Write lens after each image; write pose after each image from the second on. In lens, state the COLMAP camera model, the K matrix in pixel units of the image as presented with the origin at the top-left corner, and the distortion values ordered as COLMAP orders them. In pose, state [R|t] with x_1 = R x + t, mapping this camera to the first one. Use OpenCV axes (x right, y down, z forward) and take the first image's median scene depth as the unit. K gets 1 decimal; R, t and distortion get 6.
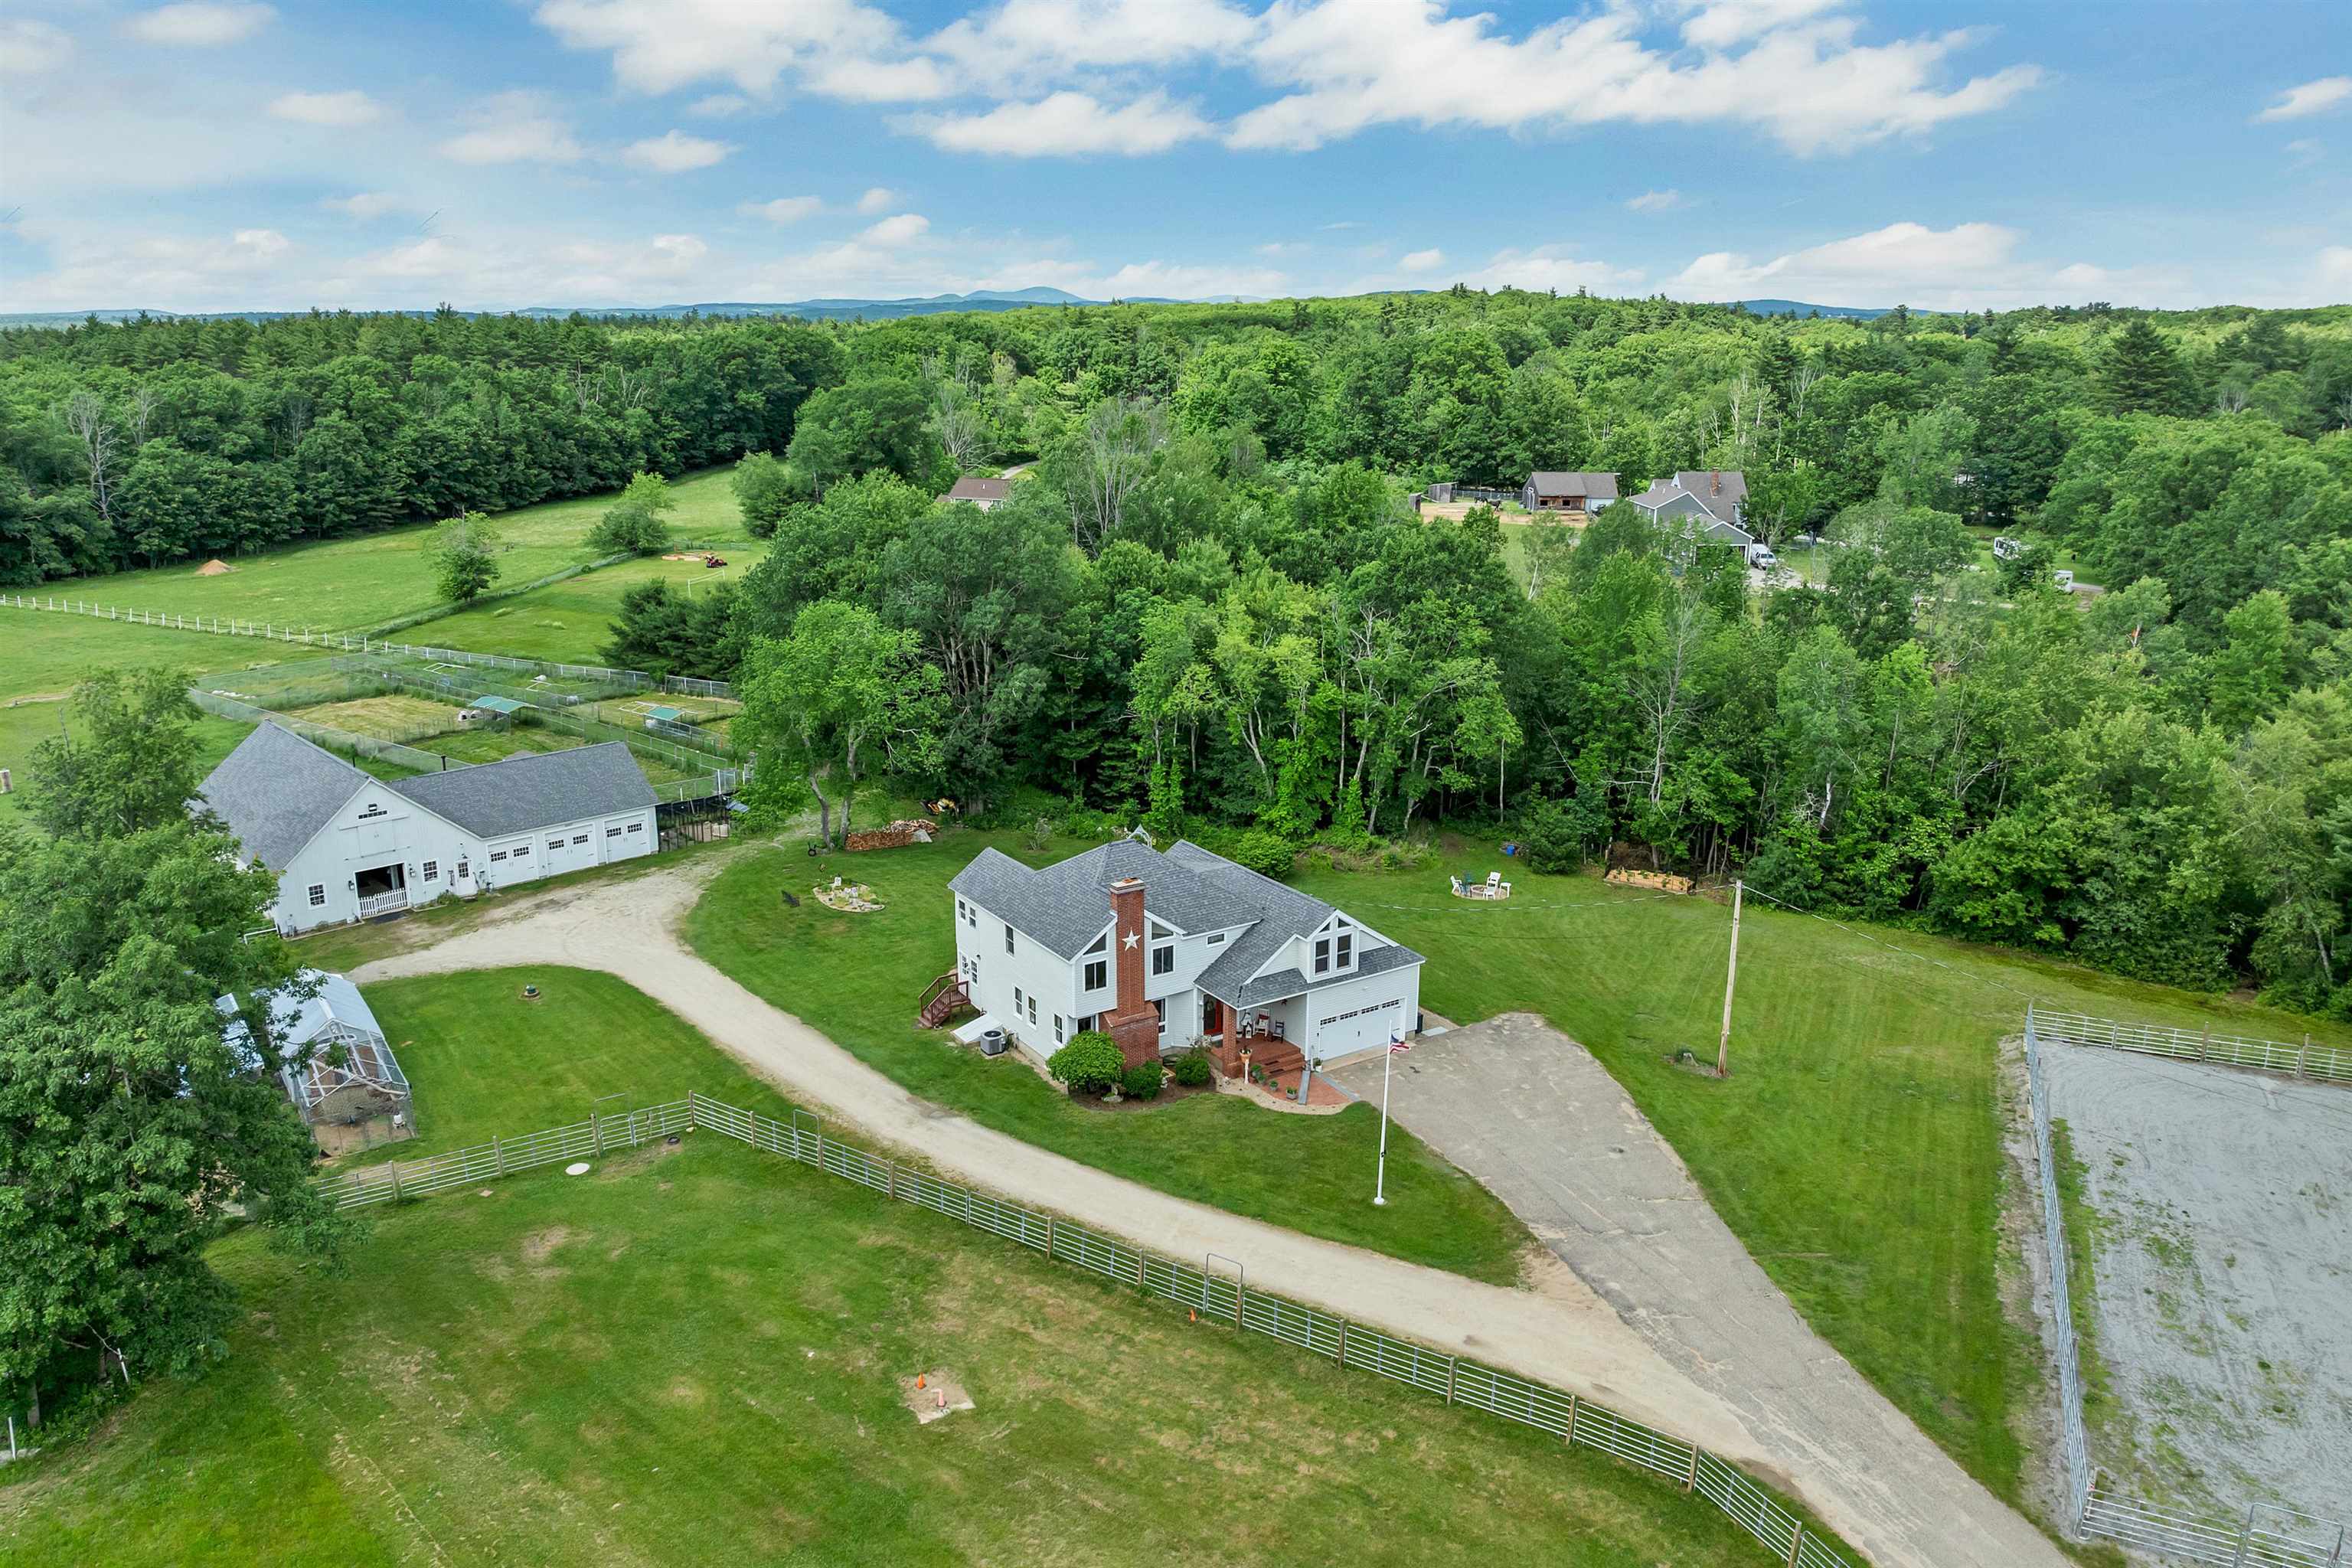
lens RADIAL K [[1697.4, 0, 1167.8], [0, 1697.4, 783.4], [0, 0, 1]] dist [-0.039172, -0.004199]
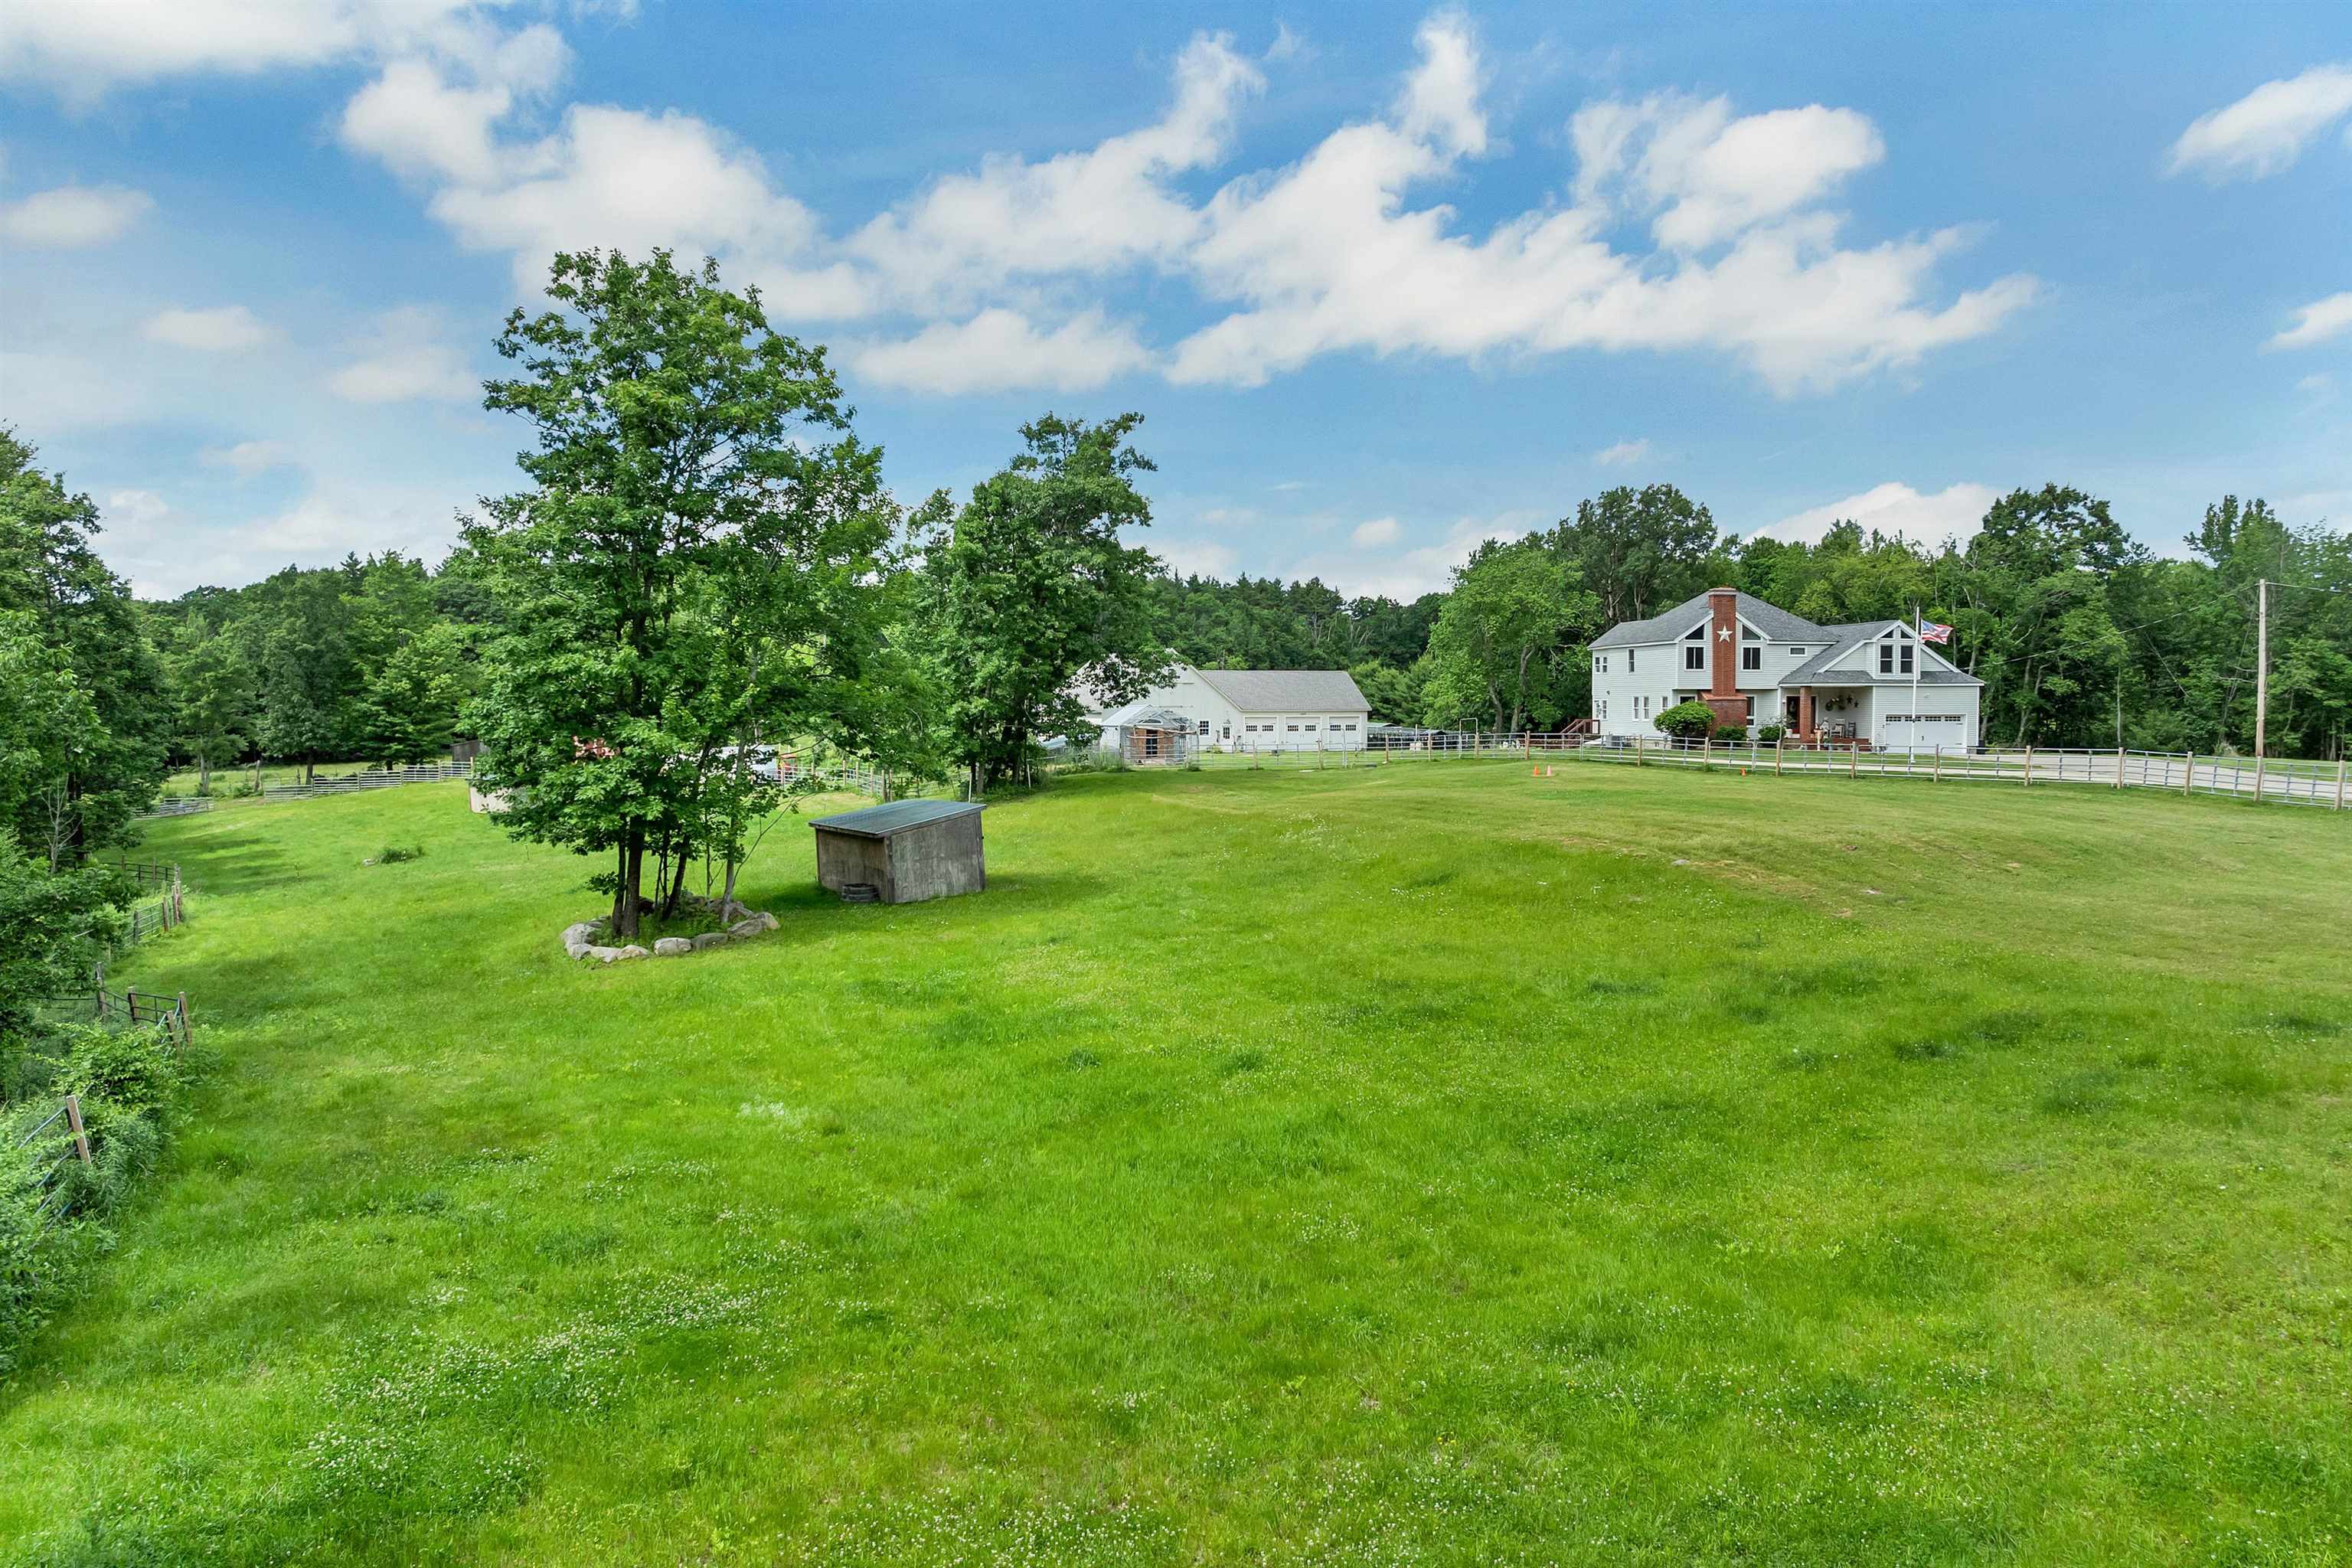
lens RADIAL K [[1684.3, 0, 1188.3], [0, 1684.3, 785.0], [0, 0, 1]] dist [-0.001120, -0.046741]
pose [[0.923230, 0.012164, -0.384054, 0.070619], [-0.097094, 0.974449, -0.202541, 0.373600], [0.371778, 0.224281, 0.900821, -0.213382]]
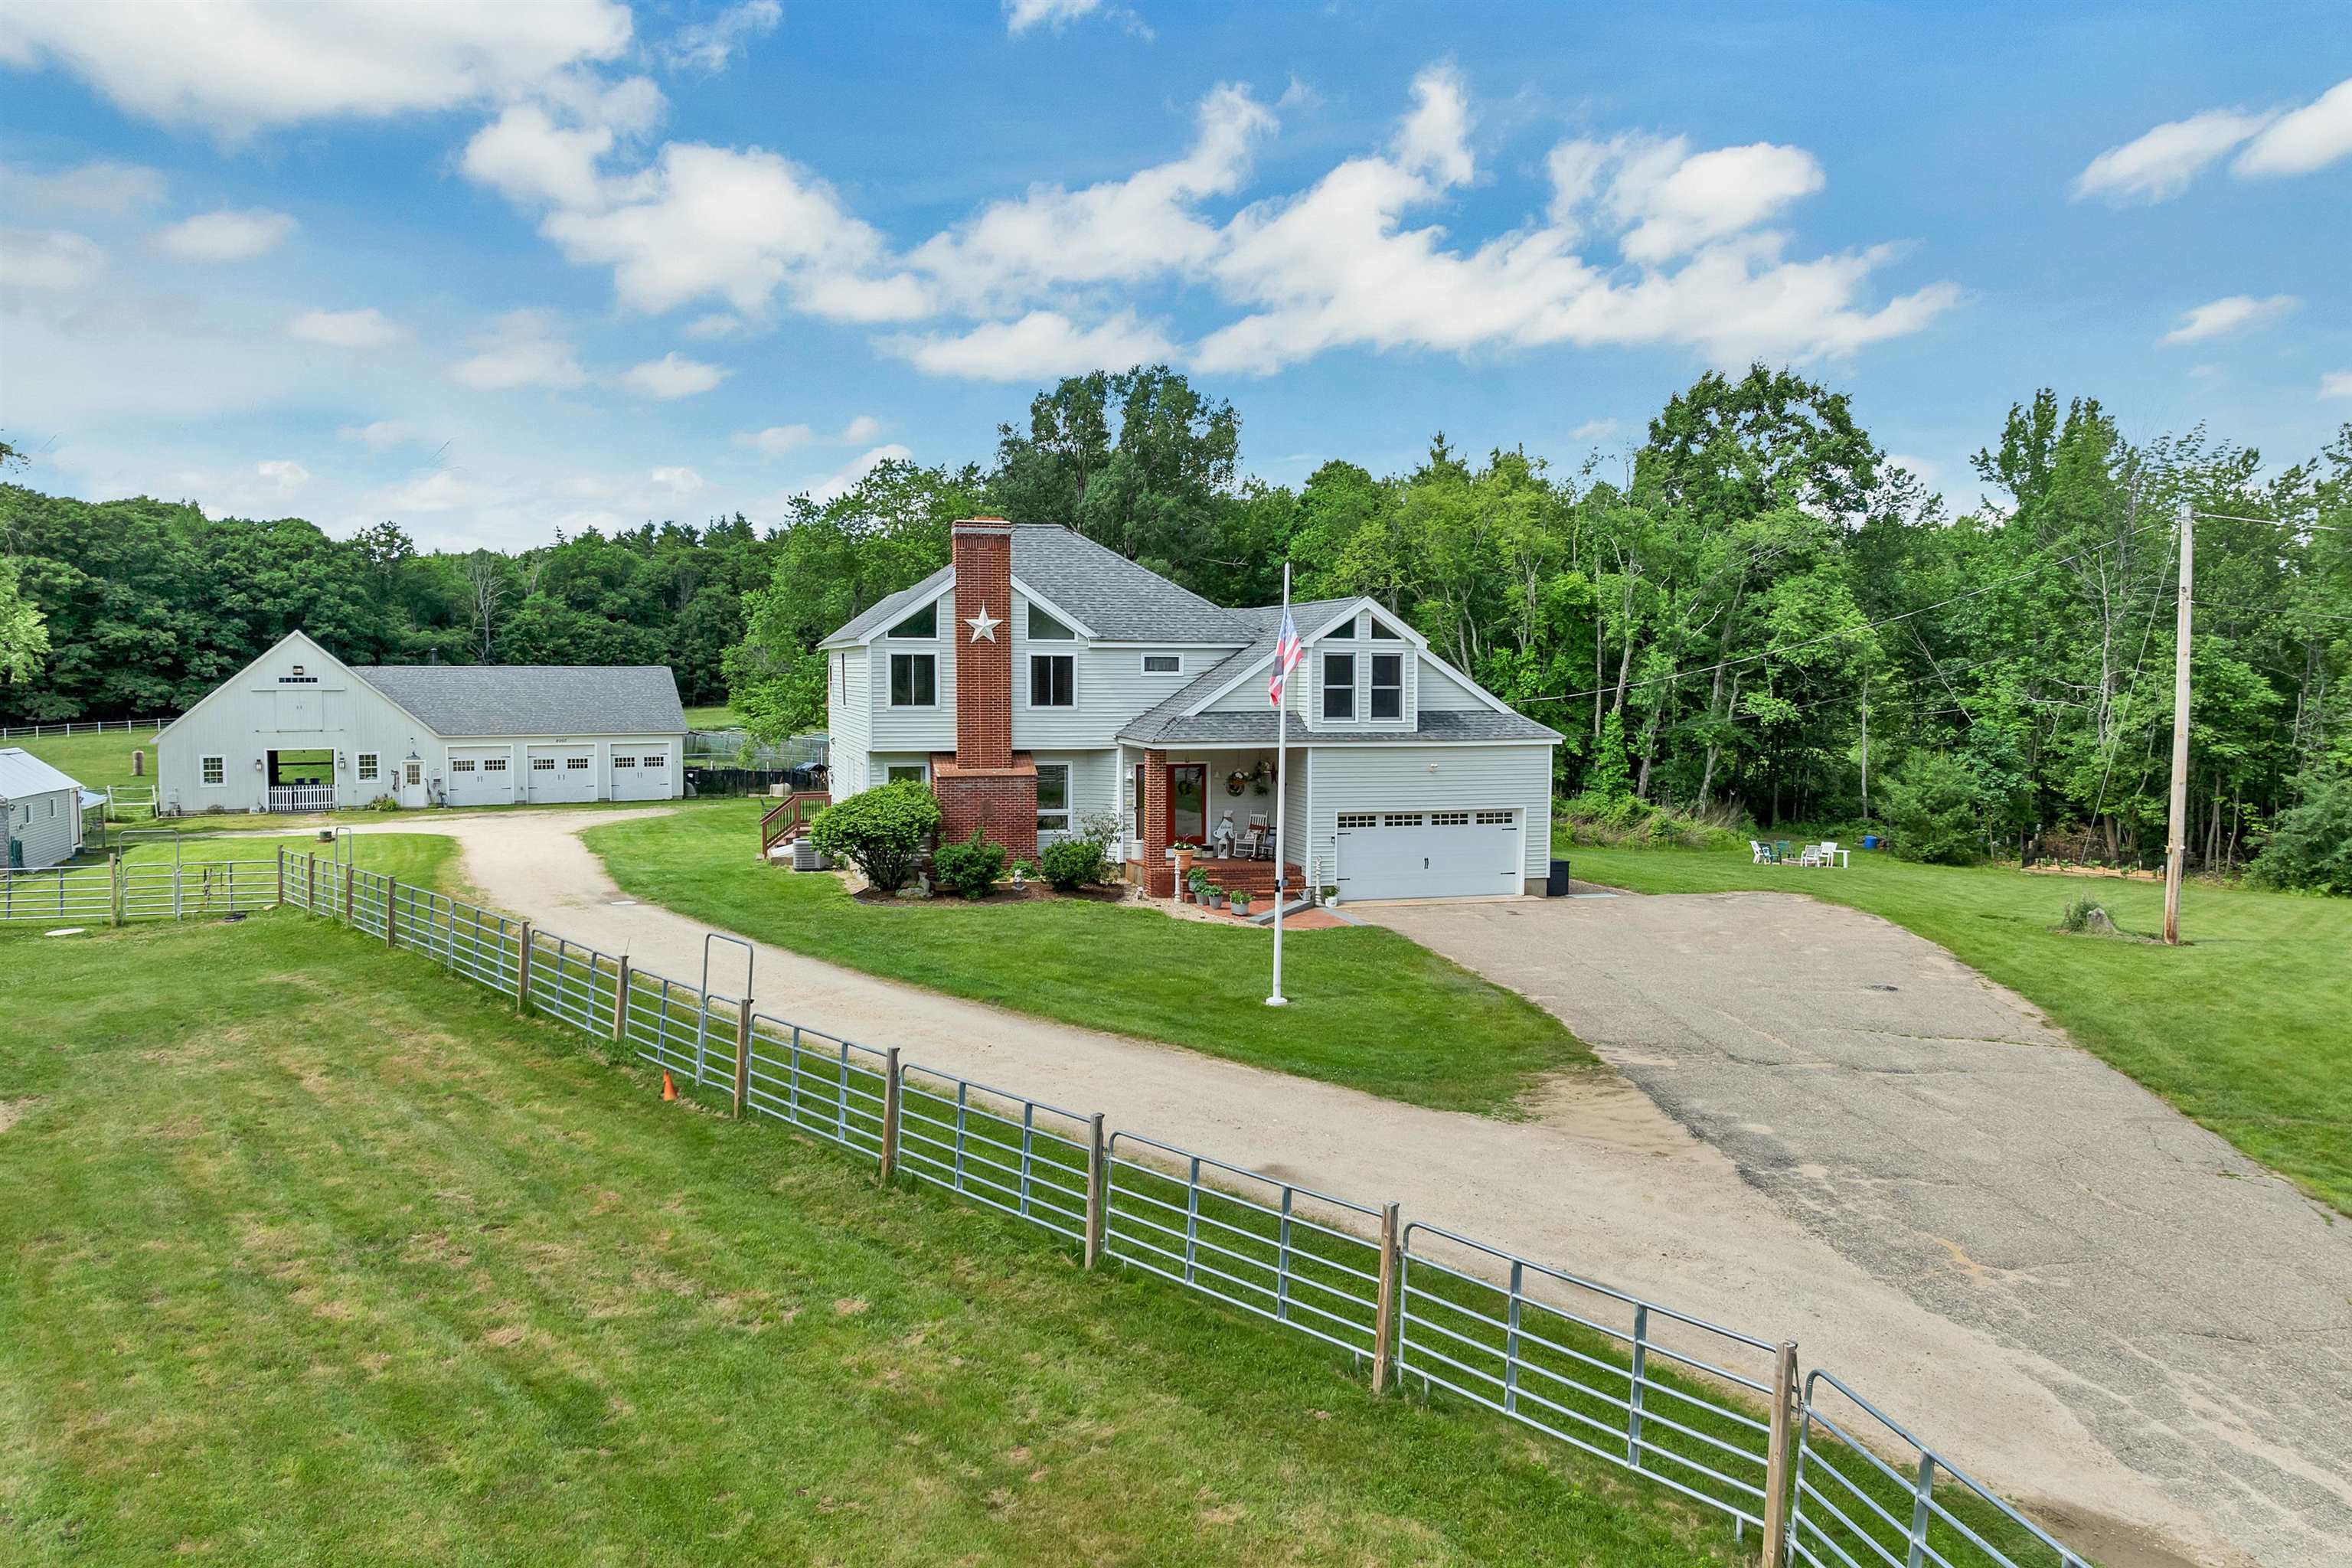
lens RADIAL K [[1697.4, 0, 1167.8], [0, 1697.4, 783.4], [0, 0, 1]] dist [-0.039172, -0.004199]
pose [[0.958156, 0.018554, -0.285643, 0.147409], [-0.075715, 0.978783, -0.190399, 0.182210], [0.276050, 0.204060, 0.939232, 0.366355]]
